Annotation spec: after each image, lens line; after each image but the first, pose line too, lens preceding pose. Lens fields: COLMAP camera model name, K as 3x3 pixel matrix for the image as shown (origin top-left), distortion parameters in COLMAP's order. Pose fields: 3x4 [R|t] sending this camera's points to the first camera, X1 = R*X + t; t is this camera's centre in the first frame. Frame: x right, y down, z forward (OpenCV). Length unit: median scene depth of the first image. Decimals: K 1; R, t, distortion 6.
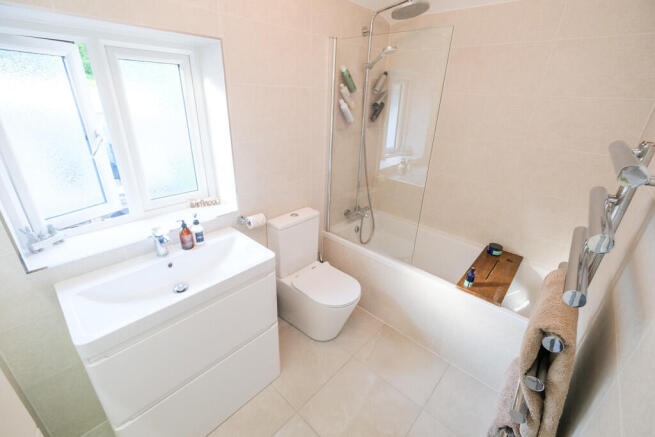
lens RADIAL K [[282.0, 0, 325.9], [0, 282.0, 212.6], [0, 0, 1]] dist [-0.011753, -0.000087]
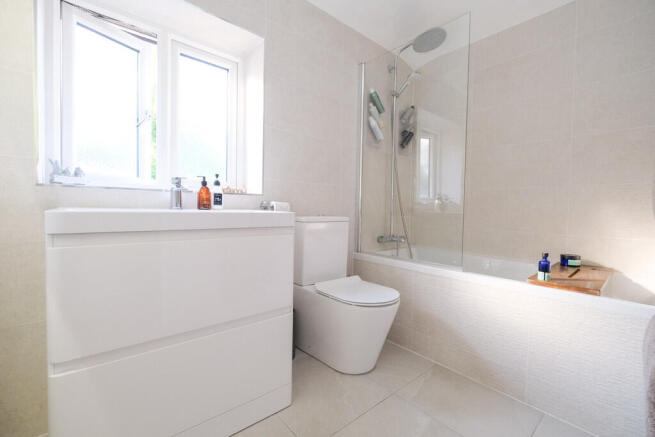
lens RADIAL K [[282.0, 0, 325.6], [0, 282.0, 218.3], [0, 0, 1]] dist [-0.011753, -0.000087]
pose [[0.992438, -0.005706, -0.122613, 0.014371], [-0.041070, 0.925909, -0.375508, 0.346542], [0.115671, 0.377704, 0.918673, 0.150207]]
